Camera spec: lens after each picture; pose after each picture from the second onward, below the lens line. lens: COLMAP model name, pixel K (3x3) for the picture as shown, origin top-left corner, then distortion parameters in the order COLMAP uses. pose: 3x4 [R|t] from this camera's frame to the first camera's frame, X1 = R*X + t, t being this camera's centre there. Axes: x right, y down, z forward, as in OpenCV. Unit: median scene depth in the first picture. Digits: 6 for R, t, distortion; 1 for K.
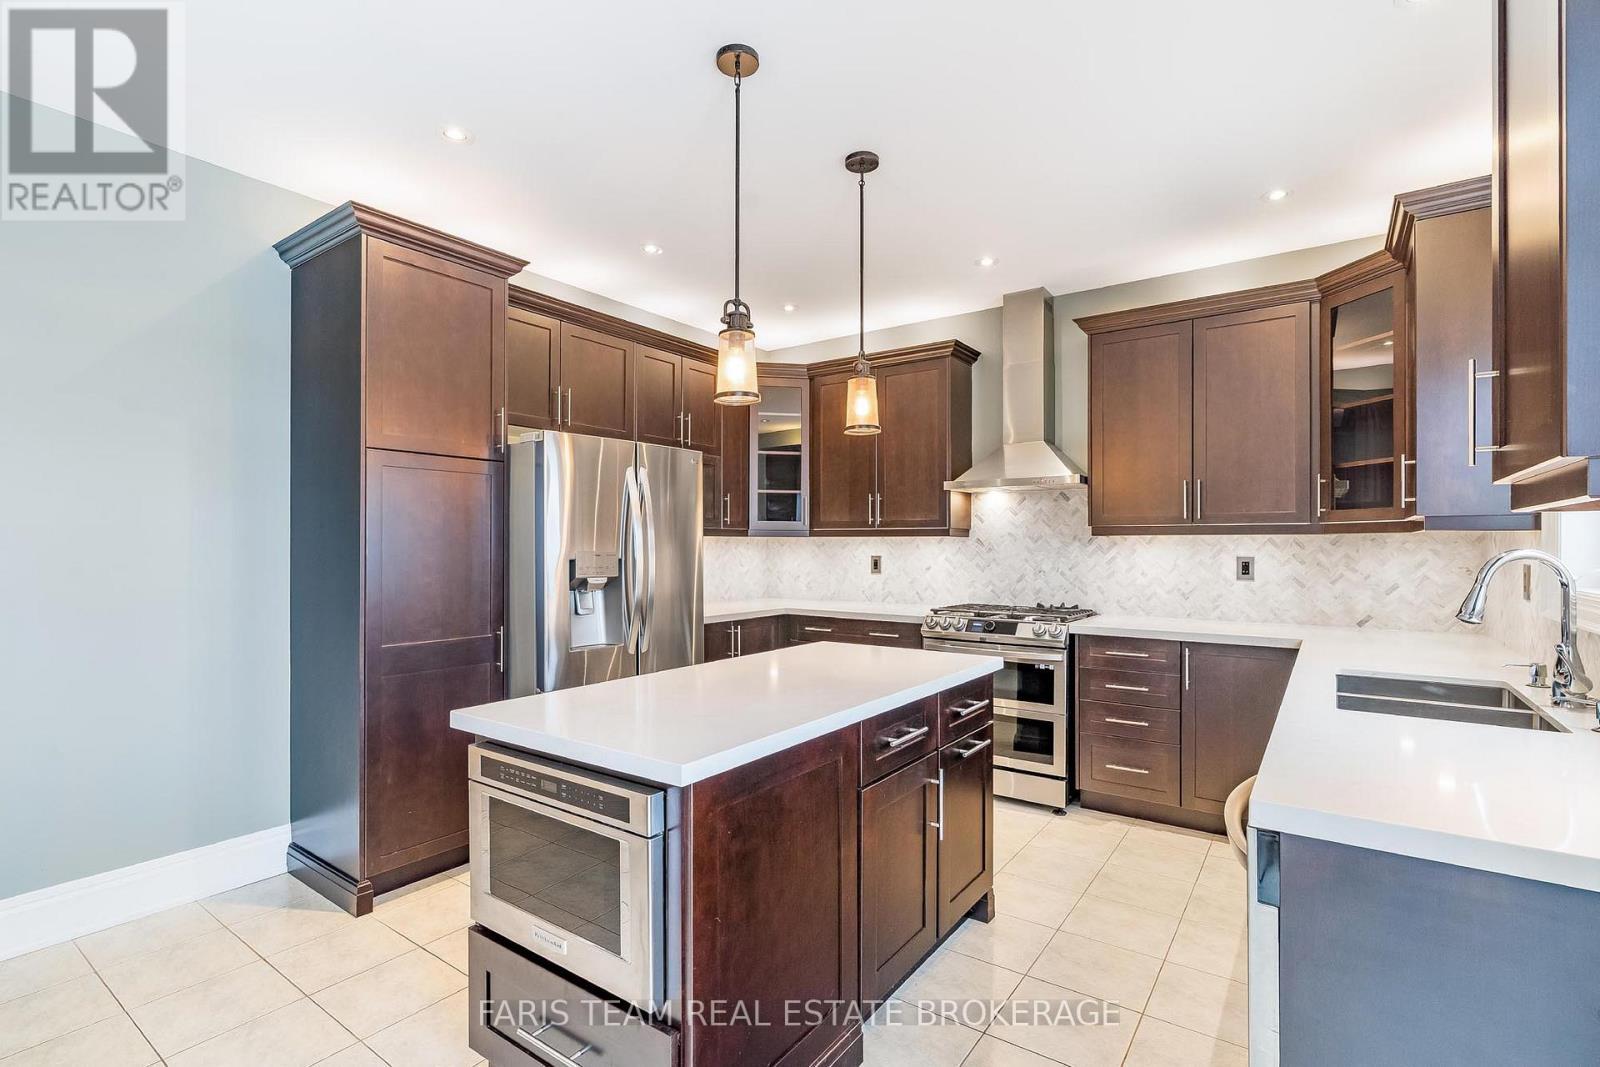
lens RADIAL K [[746.2, 0, 802.3], [0, 746.2, 543.1], [0, 0, 1]] dist [0.000490, -0.000140]
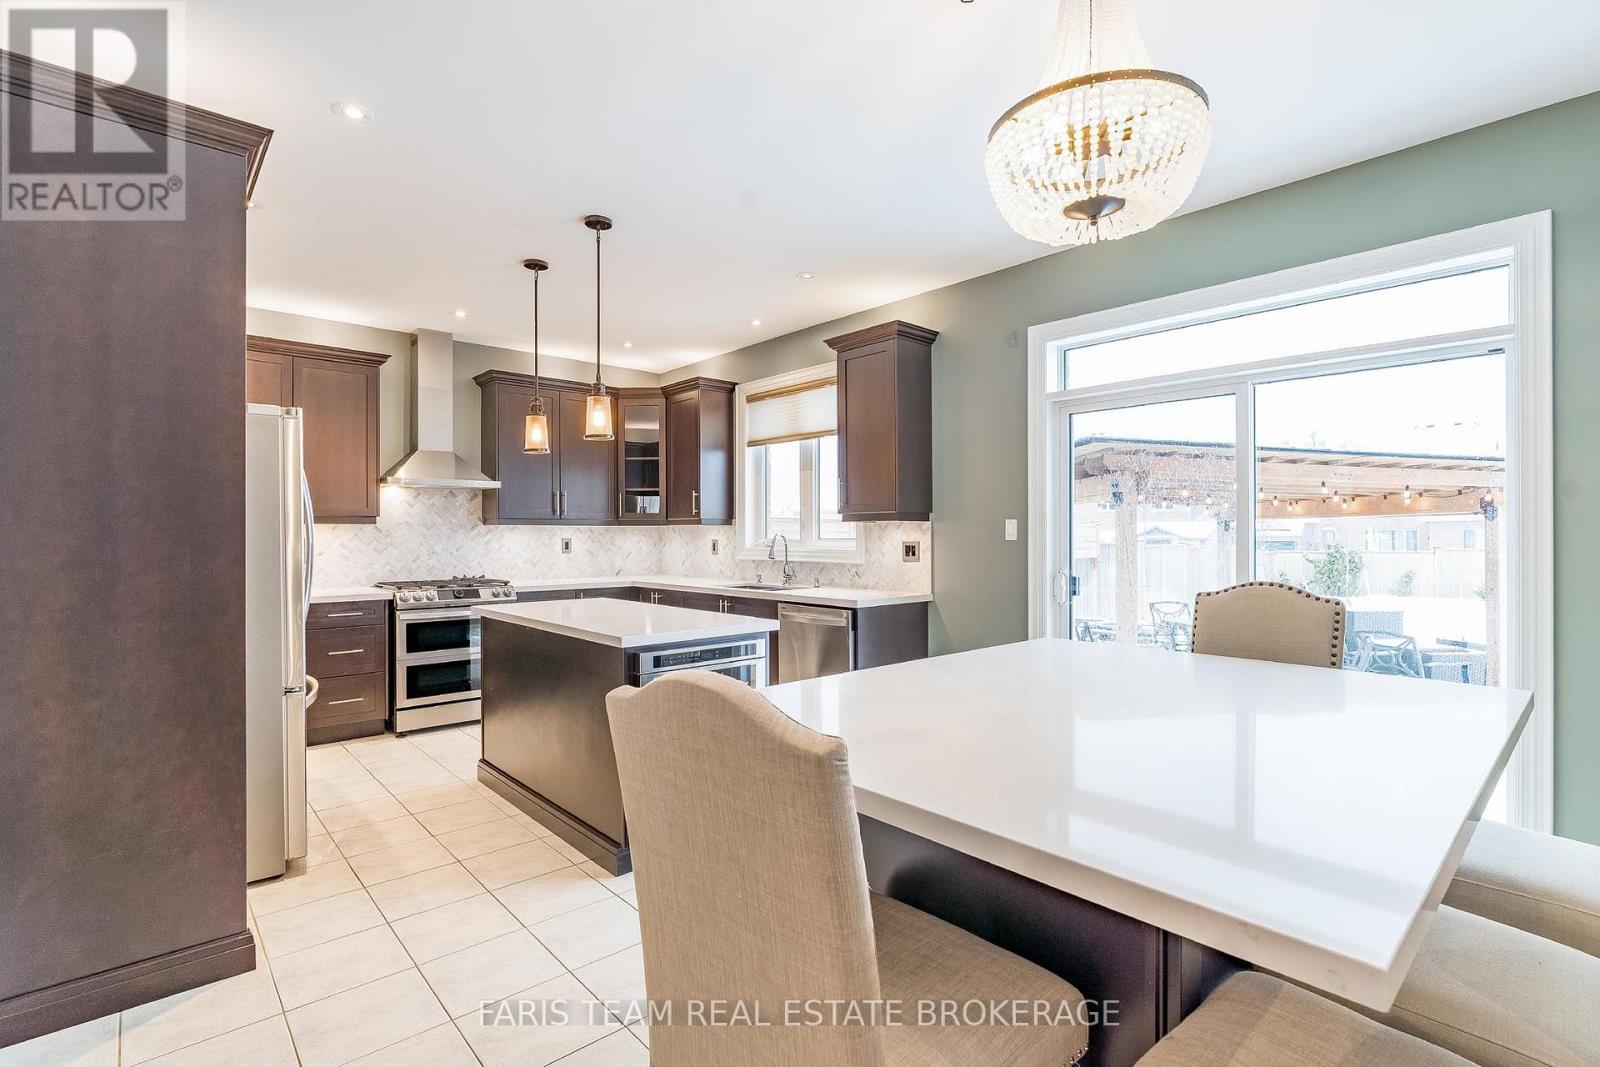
lens RADIAL K [[746.2, 0, 801.9], [0, 746.2, 531.8], [0, 0, 1]] dist [0.000490, -0.000140]
pose [[0.220038, -0.001199, 0.975490, -0.846439], [-0.003052, 0.999994, 0.001917, -0.001606], [-0.975486, -0.003399, 0.220033, 0.124549]]
